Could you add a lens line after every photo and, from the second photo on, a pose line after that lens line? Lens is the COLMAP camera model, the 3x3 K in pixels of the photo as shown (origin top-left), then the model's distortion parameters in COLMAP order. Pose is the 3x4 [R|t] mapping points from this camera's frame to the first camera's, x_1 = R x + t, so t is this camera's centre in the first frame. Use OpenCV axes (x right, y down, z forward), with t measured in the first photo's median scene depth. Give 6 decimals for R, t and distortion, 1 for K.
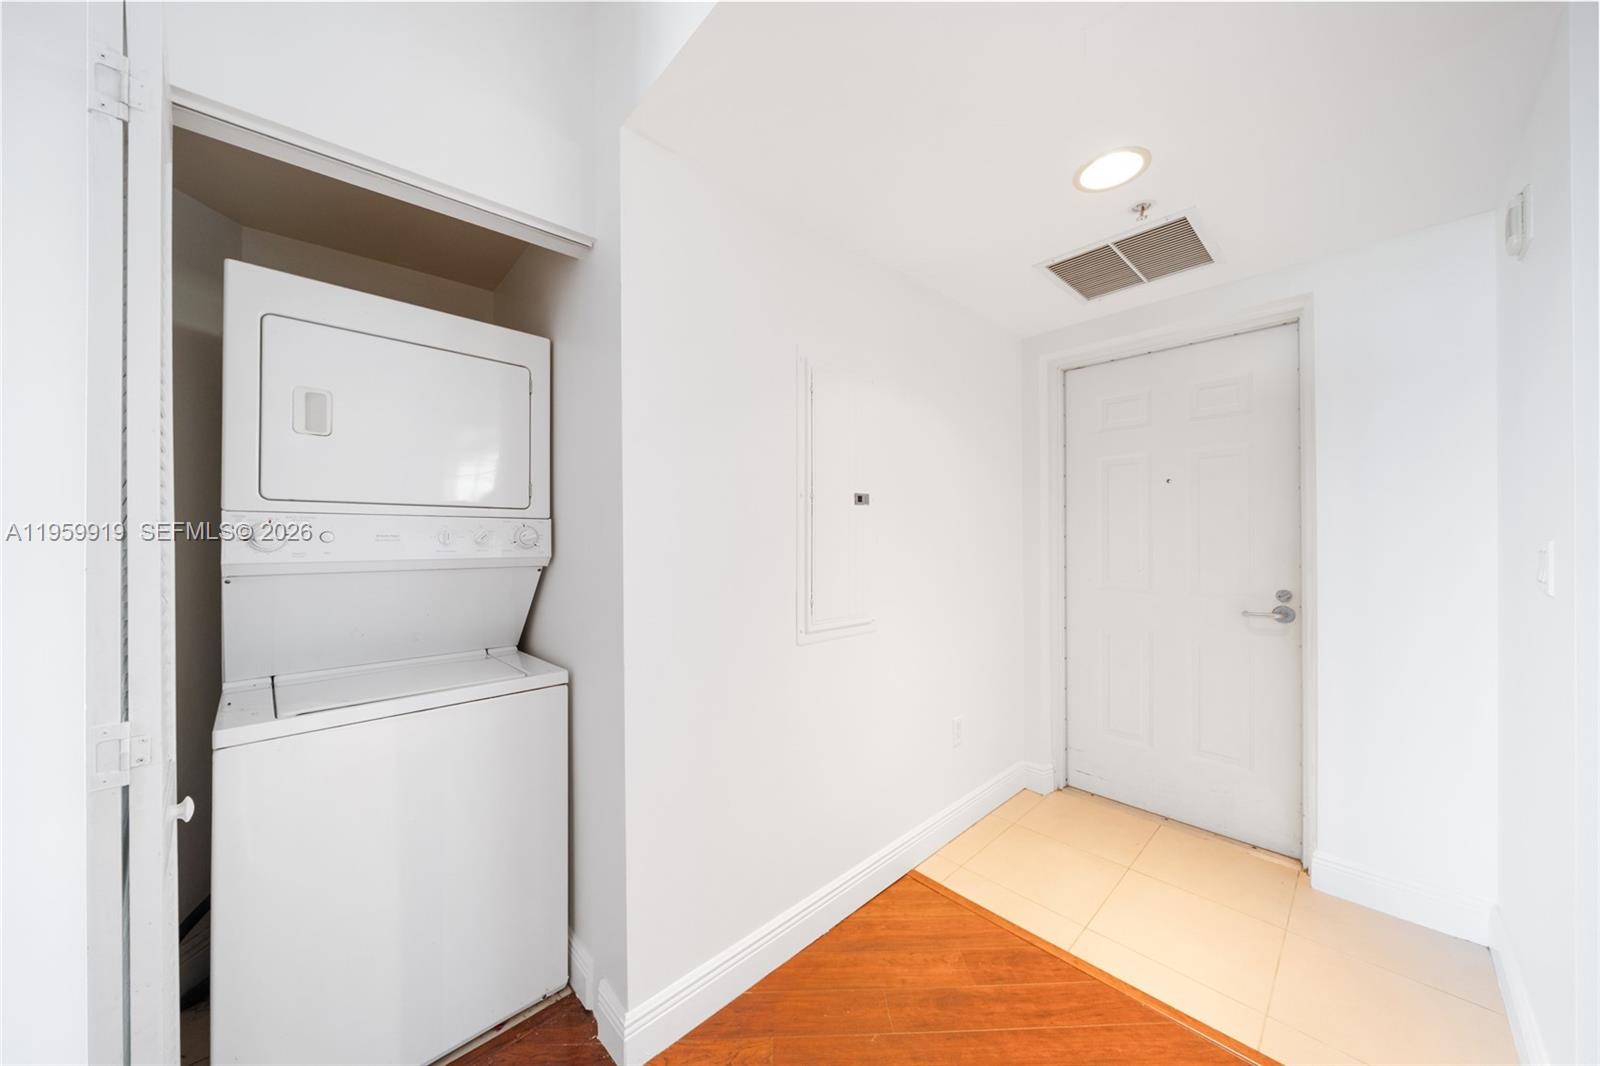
lens RADIAL K [[547.8, 0, 794.6], [0, 547.8, 531.1], [0, 0, 1]] dist [-0.001653, -0.000084]
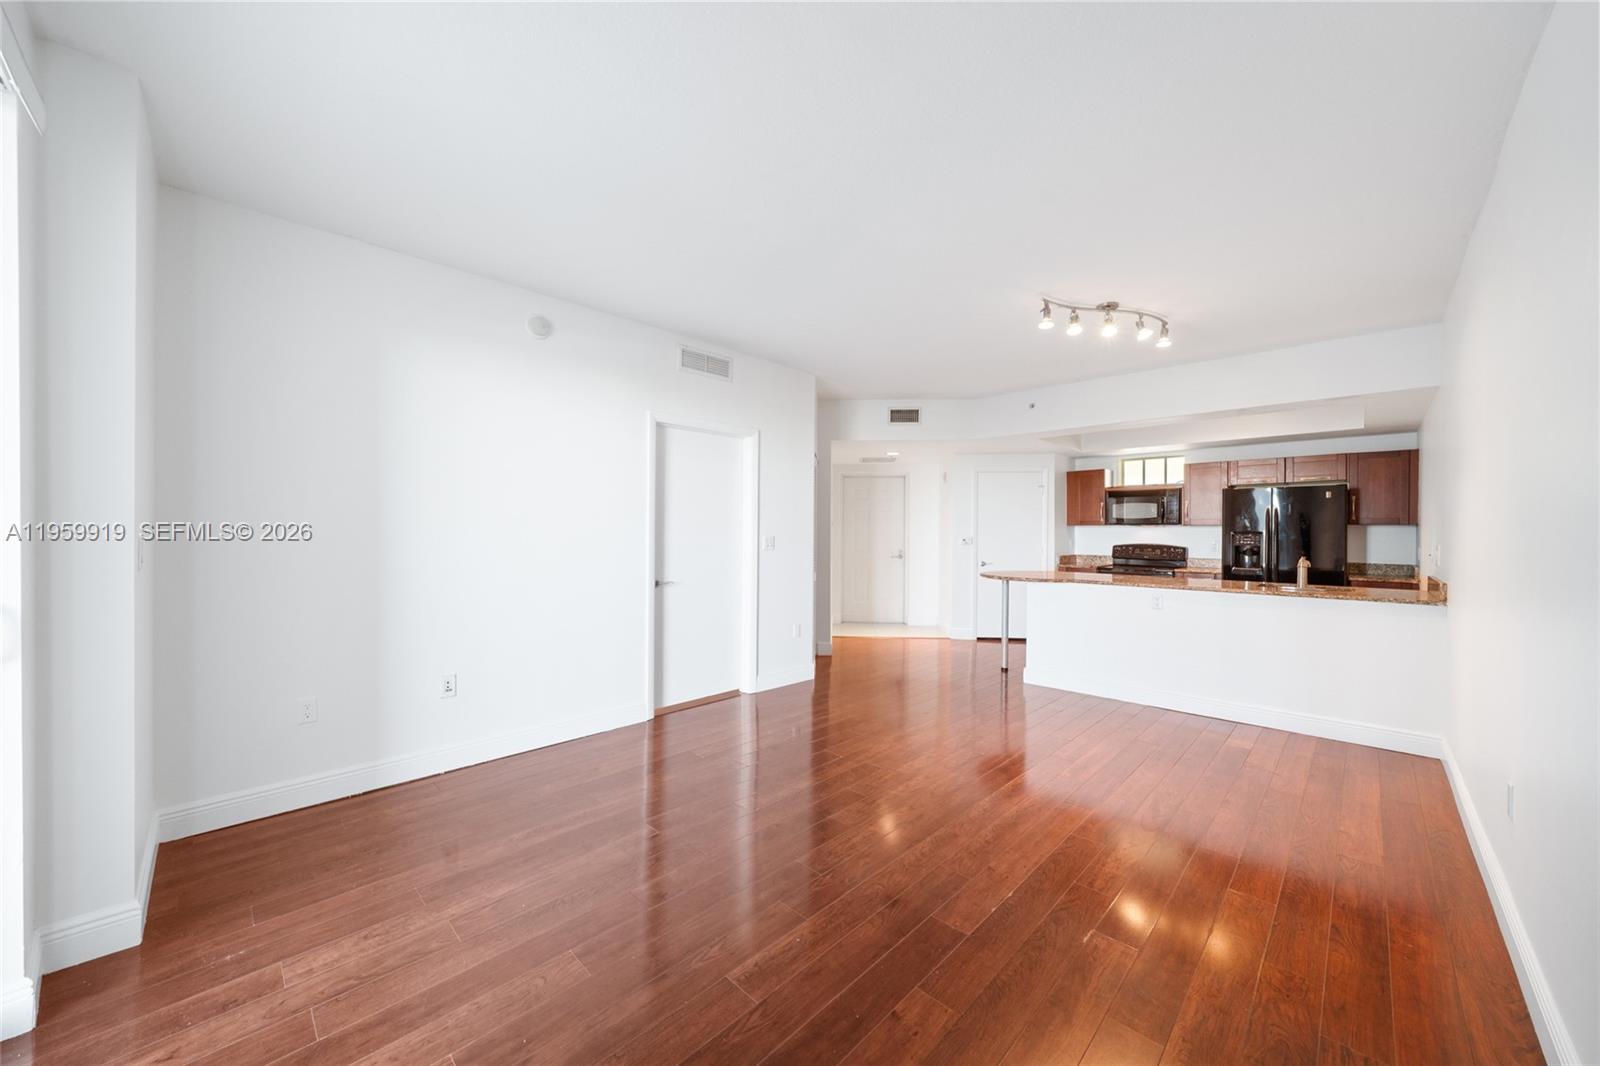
lens RADIAL K [[582.6, 0, 790.2], [0, 582.6, 531.9], [0, 0, 1]] dist [-0.000518, -0.000263]
pose [[0.744405, 0.007473, 0.667687, -2.459199], [-0.010620, 0.999943, 0.000648, -0.004123], [-0.667644, -0.007573, 0.744442, -1.525772]]
